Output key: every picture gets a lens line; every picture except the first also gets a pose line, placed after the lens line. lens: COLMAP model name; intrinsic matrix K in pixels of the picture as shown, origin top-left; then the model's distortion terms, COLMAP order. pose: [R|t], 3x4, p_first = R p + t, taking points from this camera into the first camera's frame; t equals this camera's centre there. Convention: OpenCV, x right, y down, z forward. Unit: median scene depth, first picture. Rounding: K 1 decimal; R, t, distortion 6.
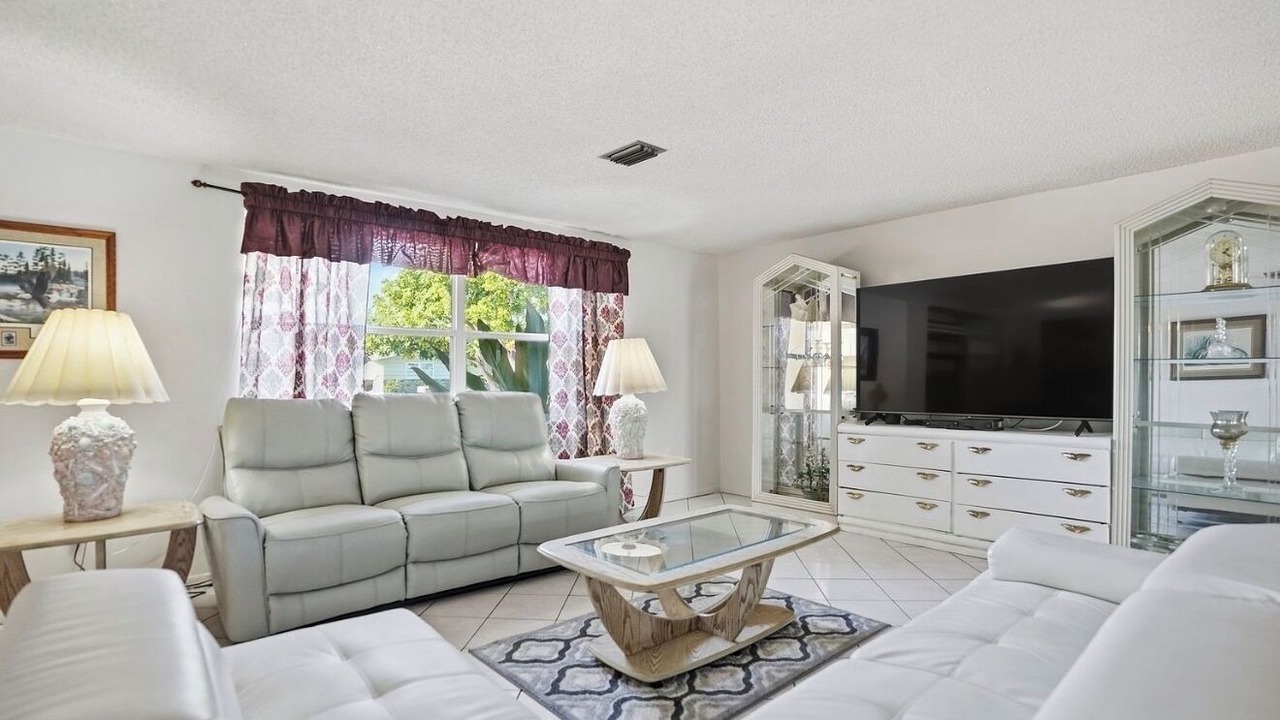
lens RADIAL K [[623.3, 0, 631.7], [0, 623.3, 370.5], [0, 0, 1]] dist [-0.072828, 0.033163]
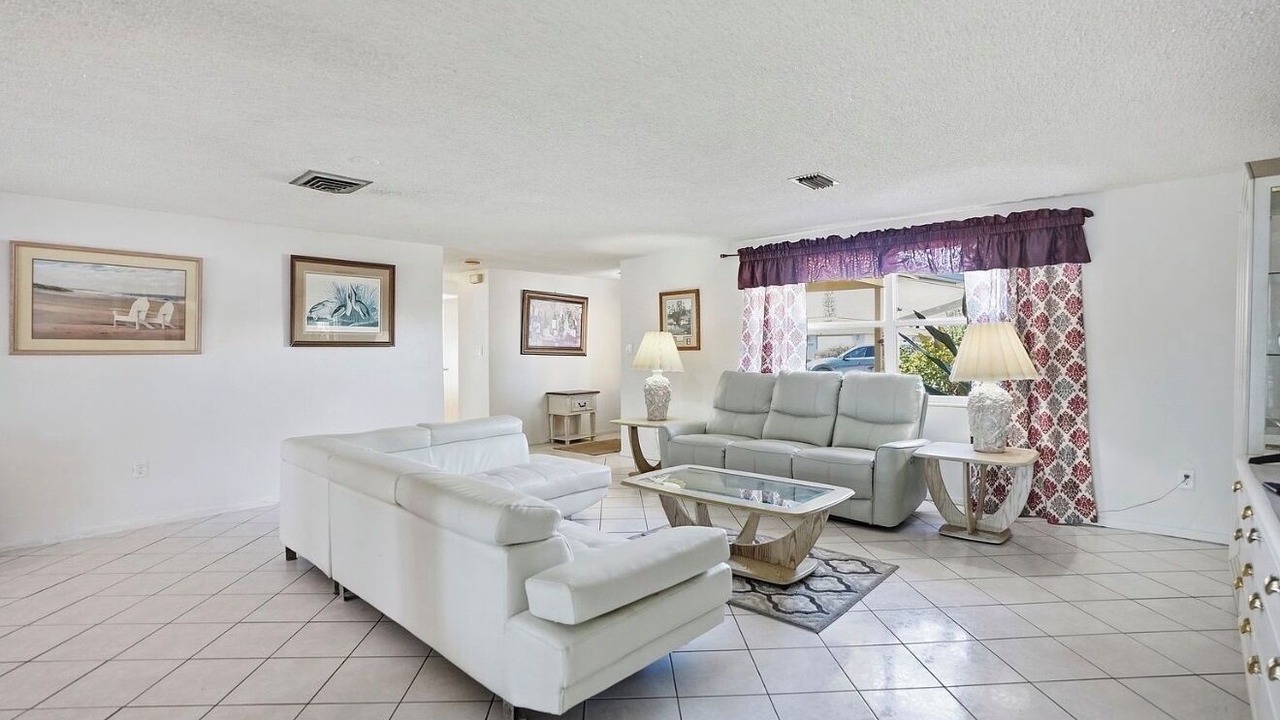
lens RADIAL K [[612.9, 0, 639.3], [0, 612.9, 346.4], [0, 0, 1]] dist [-0.039676, 0.000457]
pose [[0.108958, -0.000141, -0.994046, 1.067854], [0.018329, 0.999830, 0.001867, -0.034168], [0.993877, -0.018423, 0.108942, 0.492079]]
